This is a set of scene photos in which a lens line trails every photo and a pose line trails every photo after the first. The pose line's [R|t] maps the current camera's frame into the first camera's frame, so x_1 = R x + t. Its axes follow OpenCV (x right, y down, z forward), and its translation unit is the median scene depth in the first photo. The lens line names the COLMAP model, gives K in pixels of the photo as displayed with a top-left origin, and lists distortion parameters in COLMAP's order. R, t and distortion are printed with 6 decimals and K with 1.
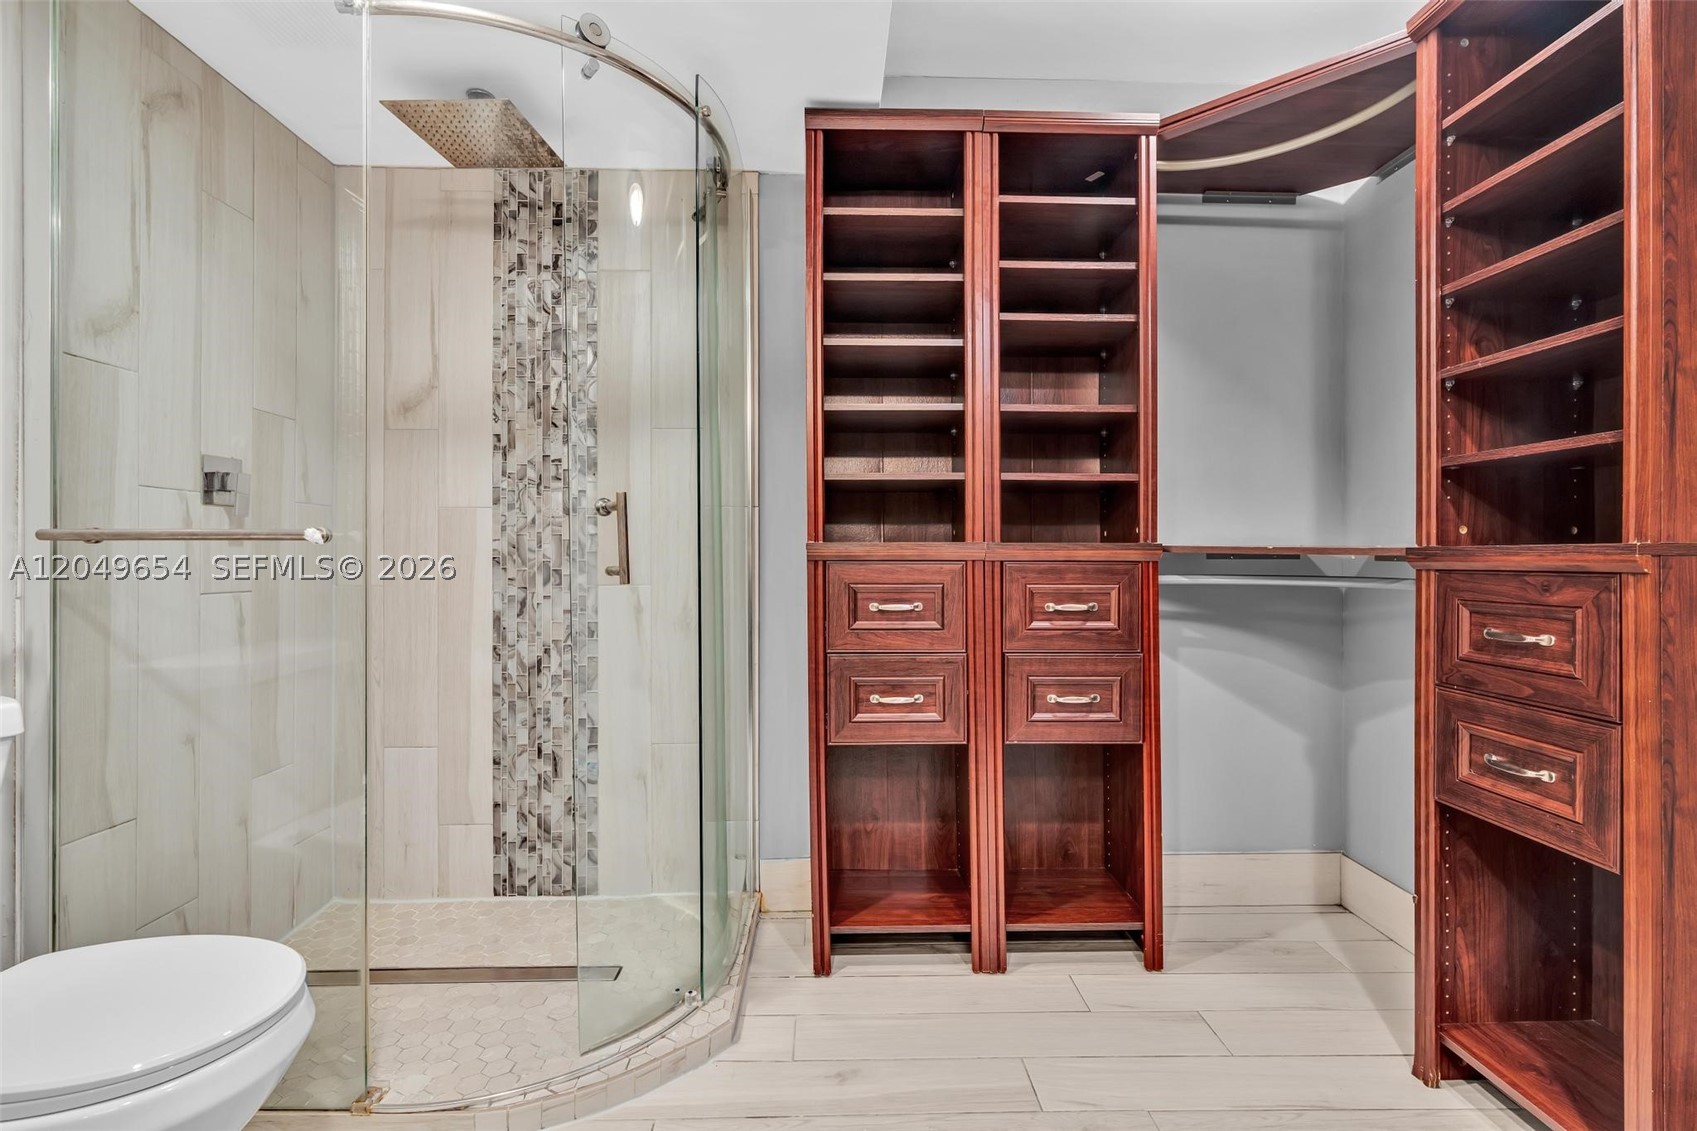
lens RADIAL K [[767.3, 0, 844.9], [0, 767.3, 550.1], [0, 0, 1]] dist [-0.004319, 0.001341]
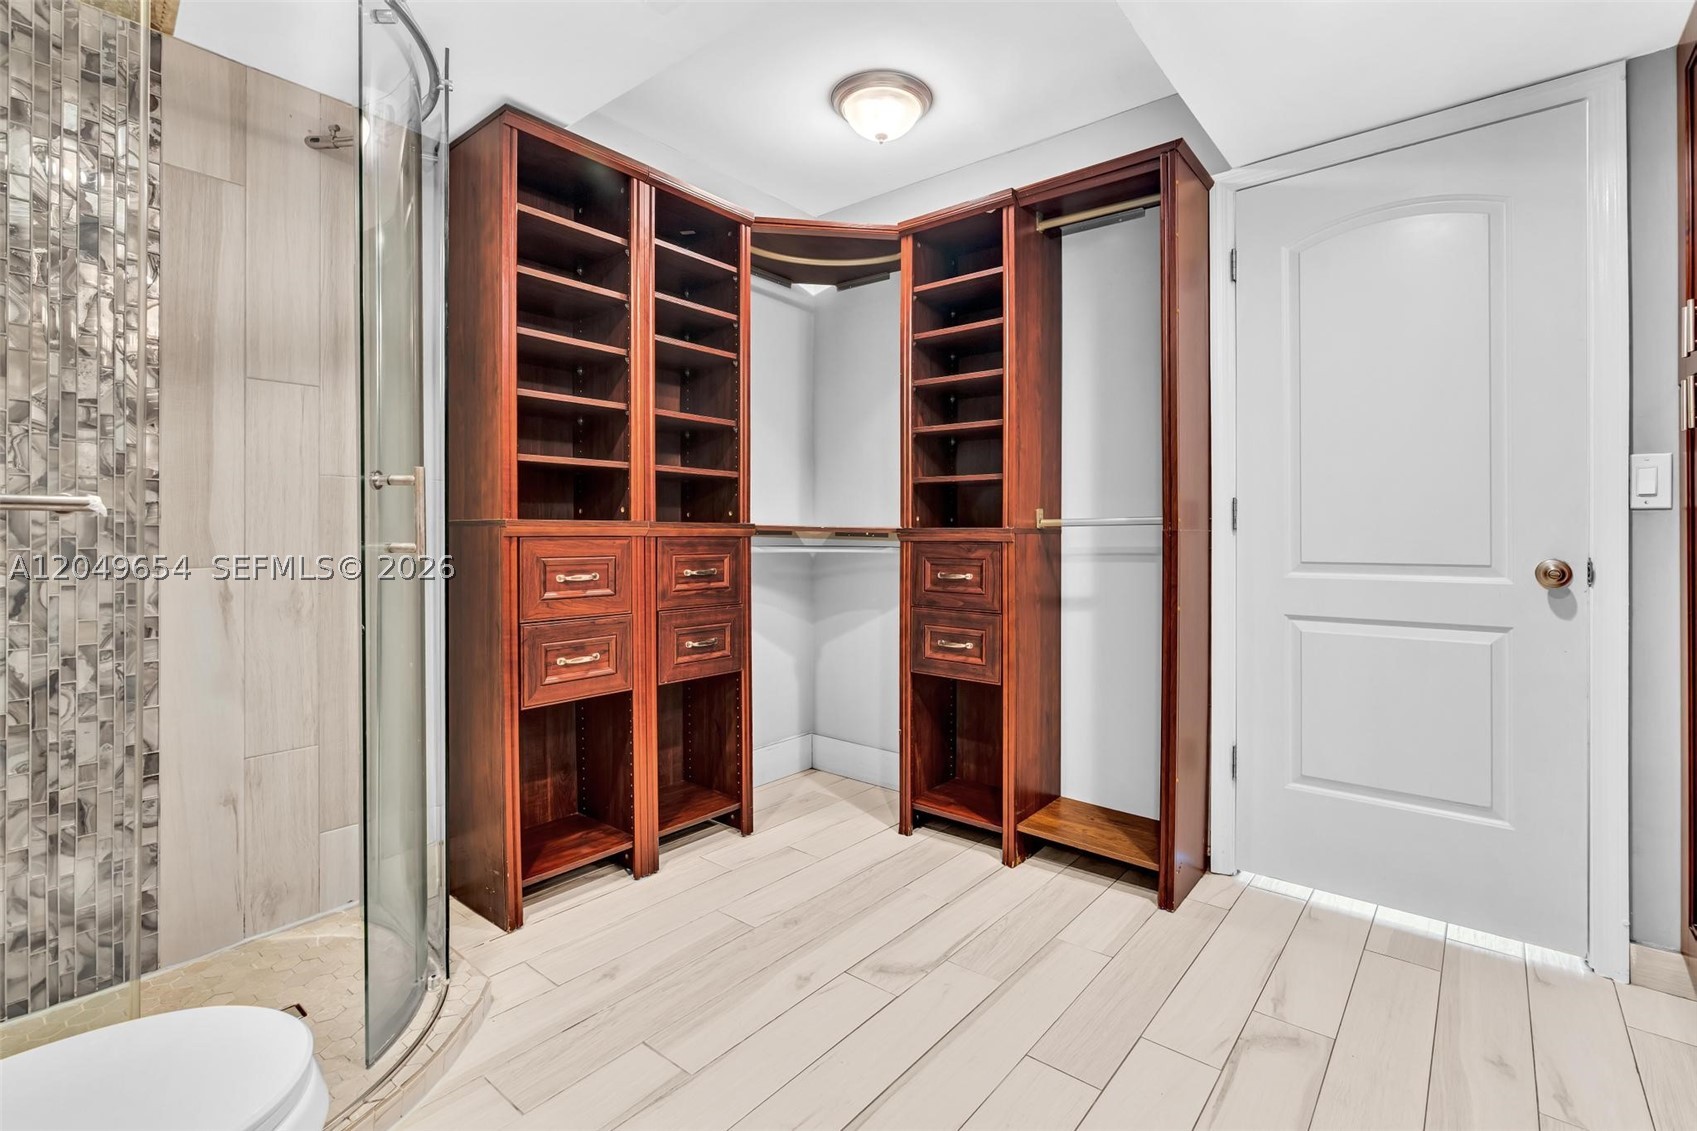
lens RADIAL K [[782.1, 0, 852.0], [0, 782.1, 518.6], [0, 0, 1]] dist [0.001721, 0.001251]
pose [[0.649431, 0.015530, 0.760262, -0.543438], [-0.009796, 0.999879, -0.012056, -0.002768], [-0.760358, 0.000382, 0.649504, -0.052113]]
